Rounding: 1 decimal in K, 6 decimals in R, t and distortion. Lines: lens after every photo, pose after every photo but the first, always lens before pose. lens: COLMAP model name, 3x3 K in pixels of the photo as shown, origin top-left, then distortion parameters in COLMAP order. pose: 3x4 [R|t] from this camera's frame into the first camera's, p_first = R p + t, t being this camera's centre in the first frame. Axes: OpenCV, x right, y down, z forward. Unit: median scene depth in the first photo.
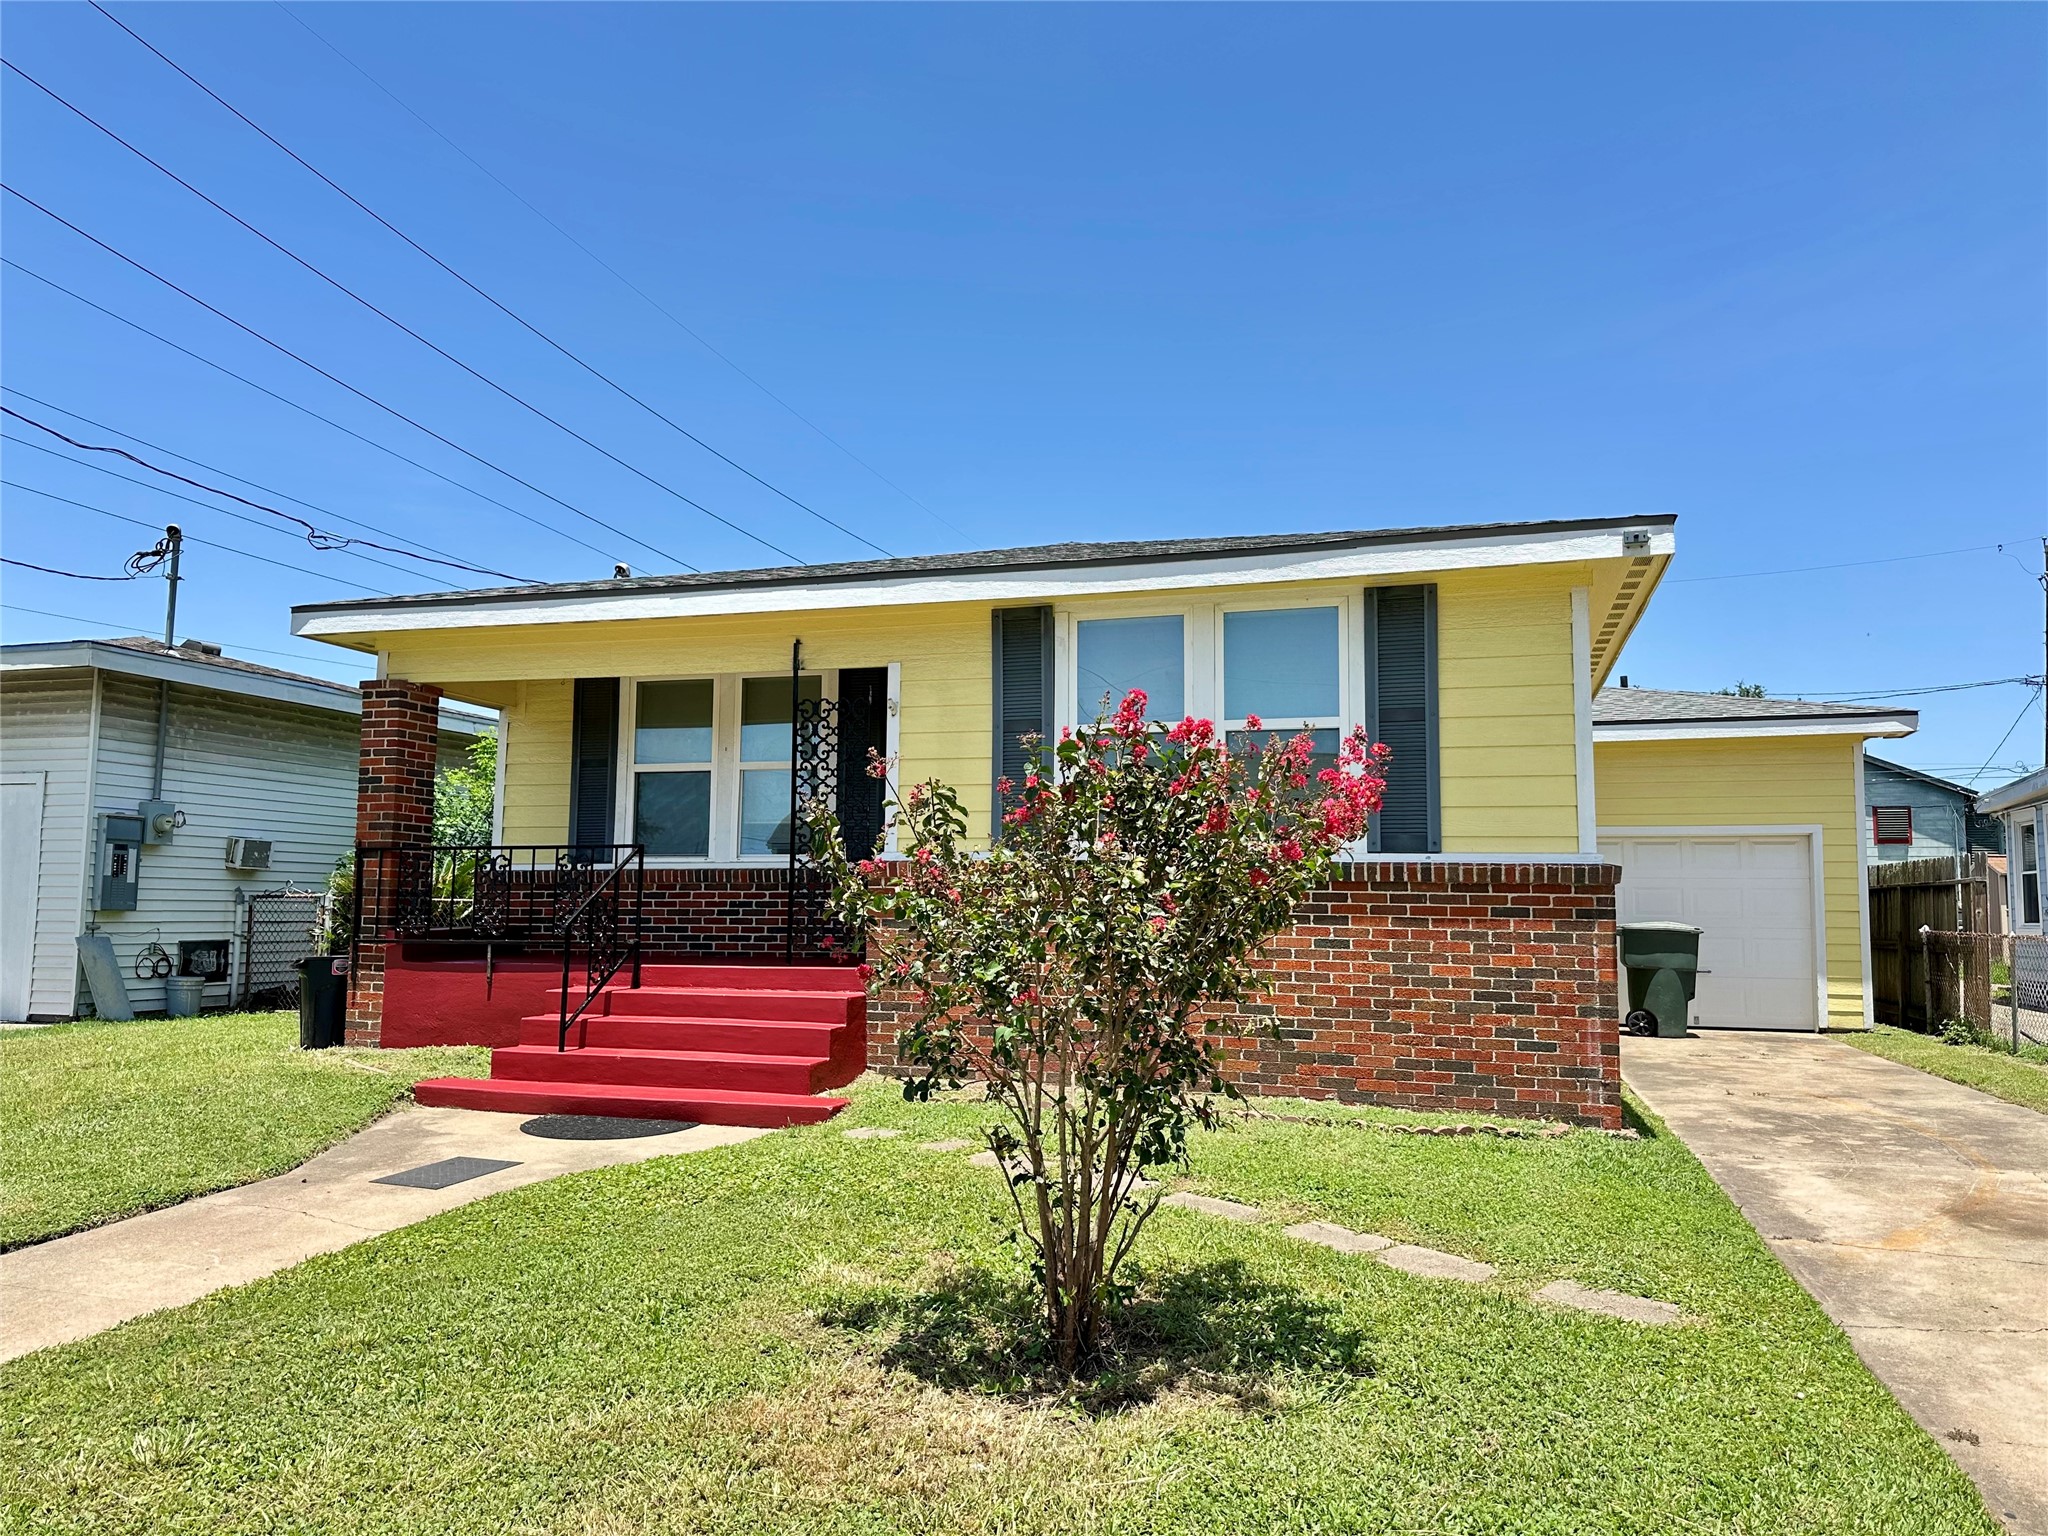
lens RADIAL K [[1456.8, 0, 1033.9], [0, 1456.8, 767.7], [0, 0, 1]] dist [0.067588, -0.011559]
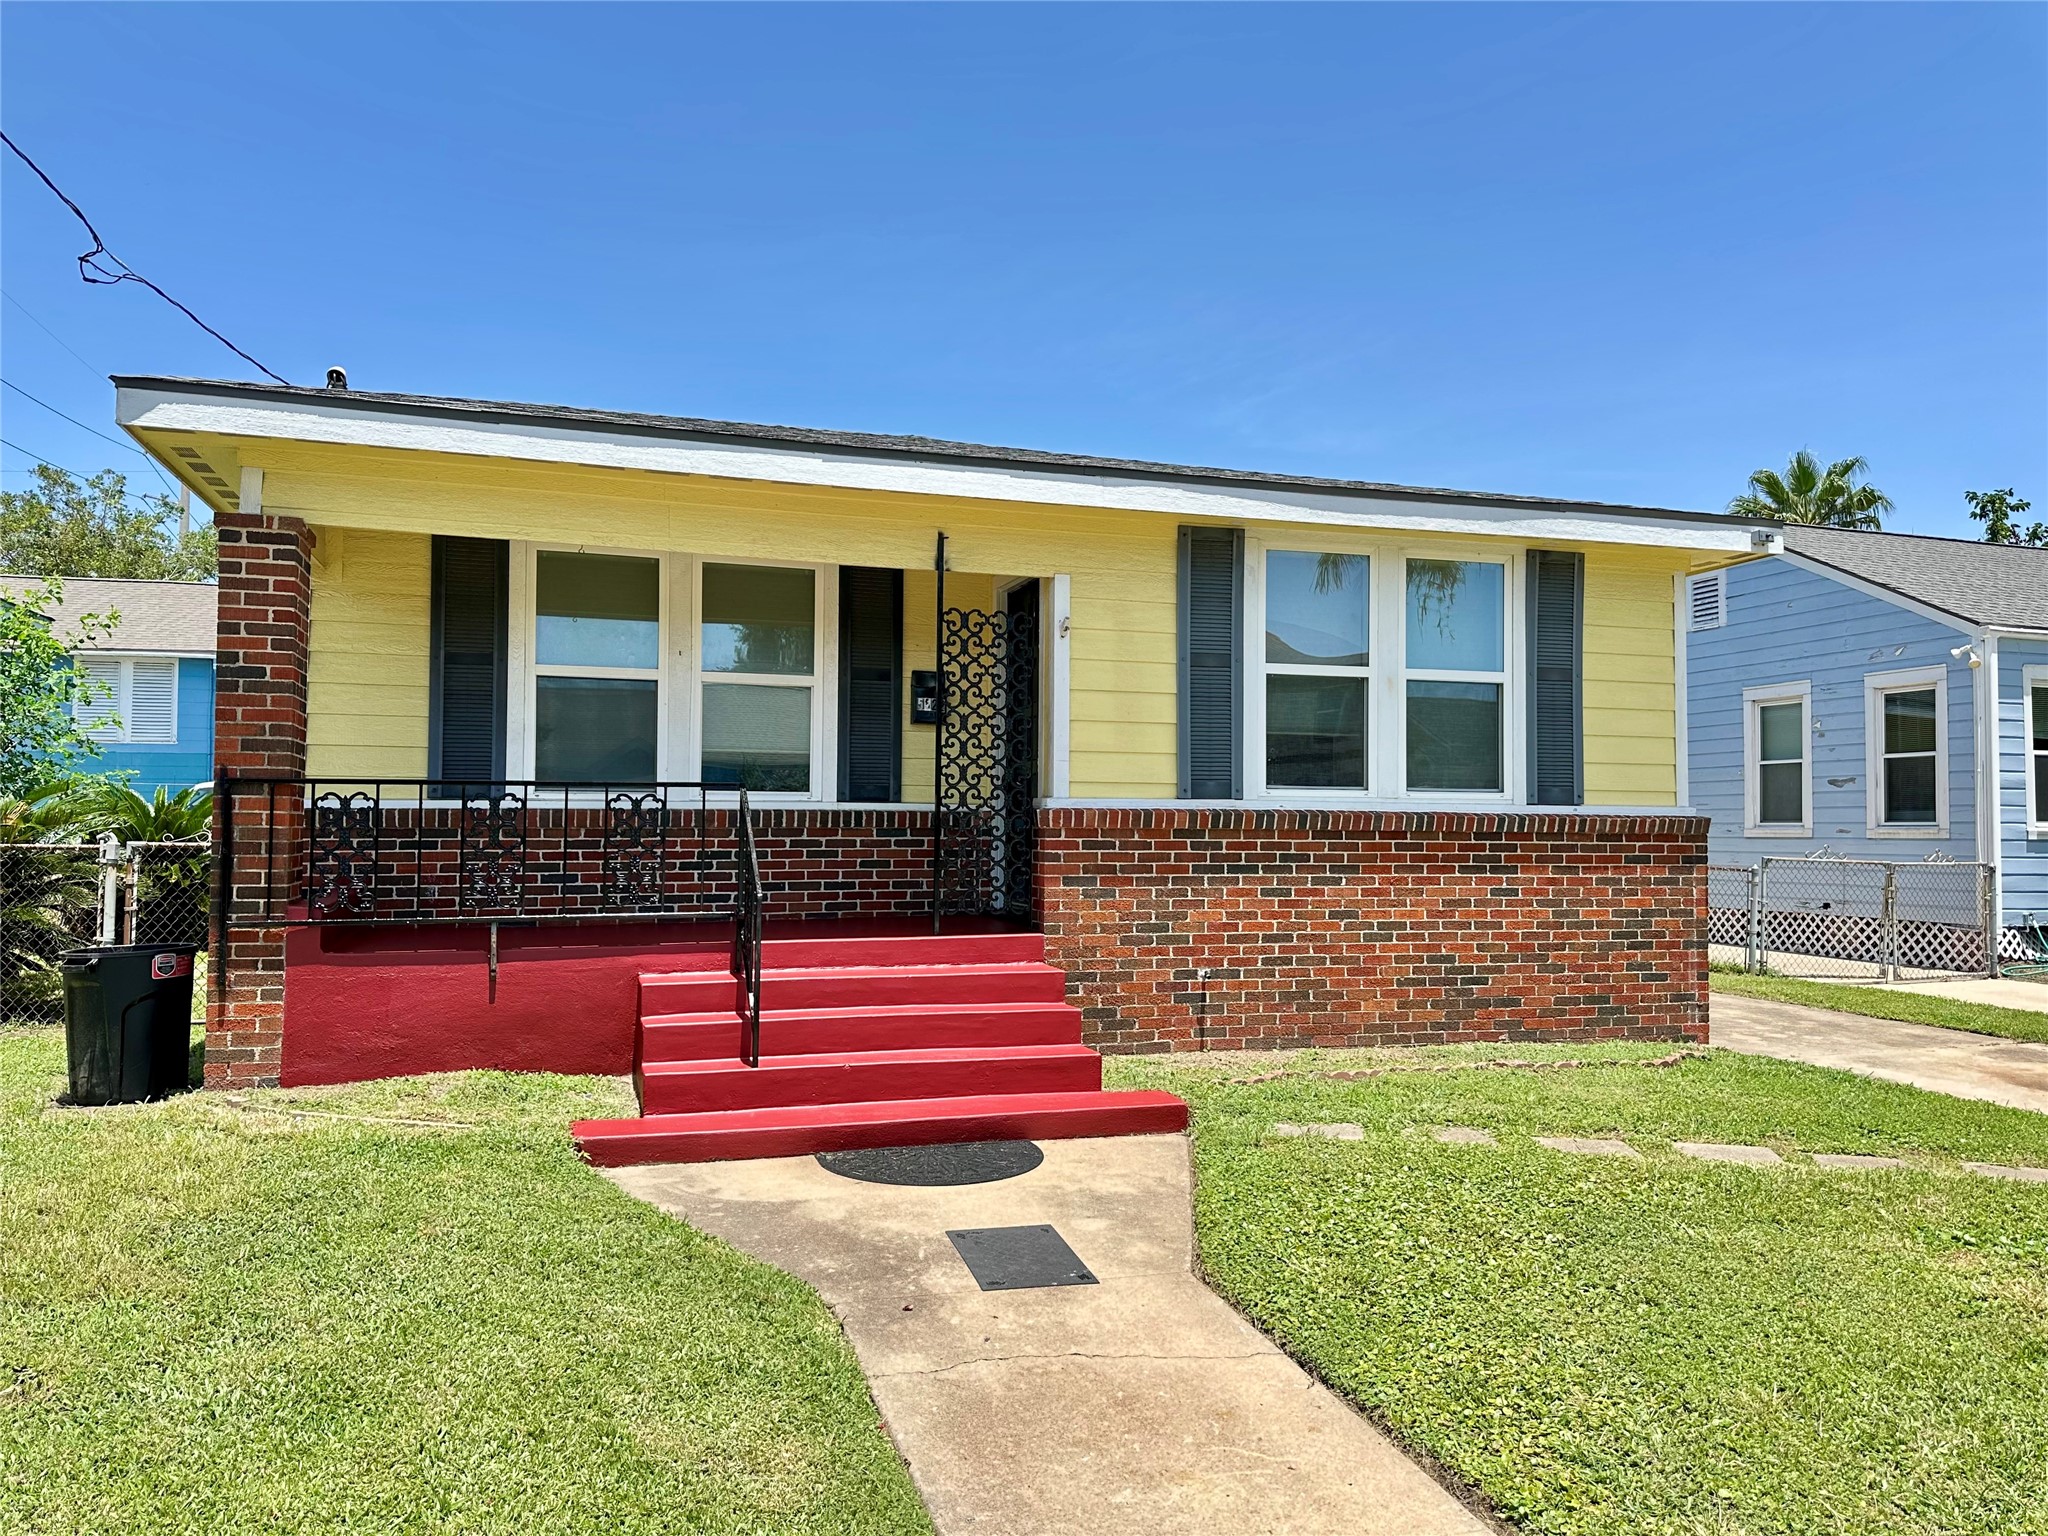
lens RADIAL K [[1456.8, 0, 1028.1], [0, 1456.8, 777.8], [0, 0, 1]] dist [0.067588, -0.011559]
pose [[0.814535, 0.011866, 0.579994, -0.601473], [-0.054402, 0.996947, 0.056005, -0.000417], [-0.577559, -0.077171, 0.812694, 0.314019]]
